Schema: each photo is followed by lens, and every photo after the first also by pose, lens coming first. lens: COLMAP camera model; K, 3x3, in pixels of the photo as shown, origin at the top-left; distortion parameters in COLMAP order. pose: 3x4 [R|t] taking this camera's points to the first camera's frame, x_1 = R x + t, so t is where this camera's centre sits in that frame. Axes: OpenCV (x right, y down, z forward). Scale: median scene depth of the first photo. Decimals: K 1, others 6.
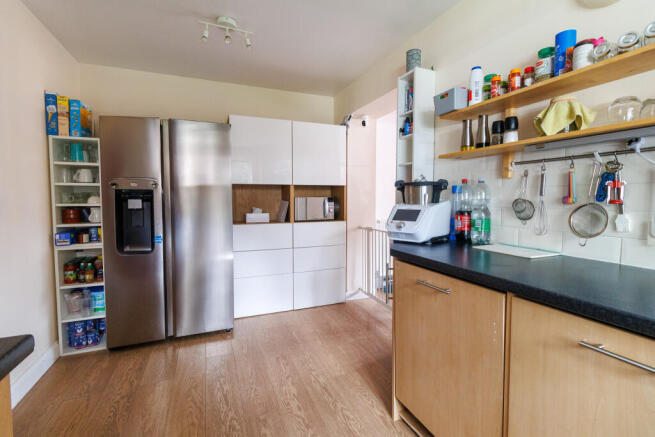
lens RADIAL K [[298.8, 0, 327.2], [0, 298.8, 219.2], [0, 0, 1]] dist [-0.005380, 0.001974]
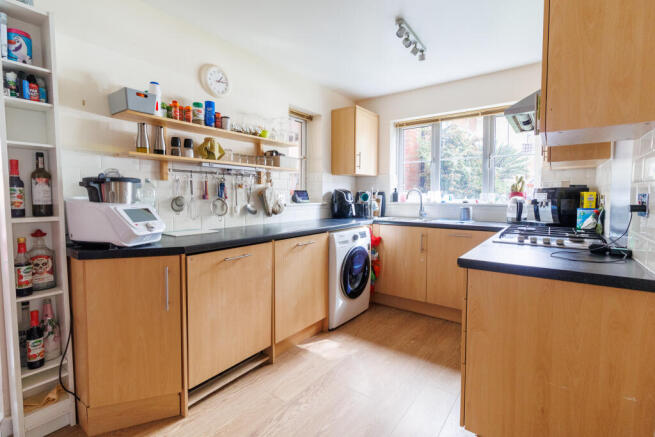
lens RADIAL K [[298.8, 0, 327.1], [0, 298.8, 213.6], [0, 0, 1]] dist [-0.005380, 0.001974]
pose [[-0.516180, -0.051406, 0.854936, -0.927559], [0.063369, 0.993169, 0.097978, -0.083418], [-0.854133, 0.104751, -0.509396, 1.155245]]
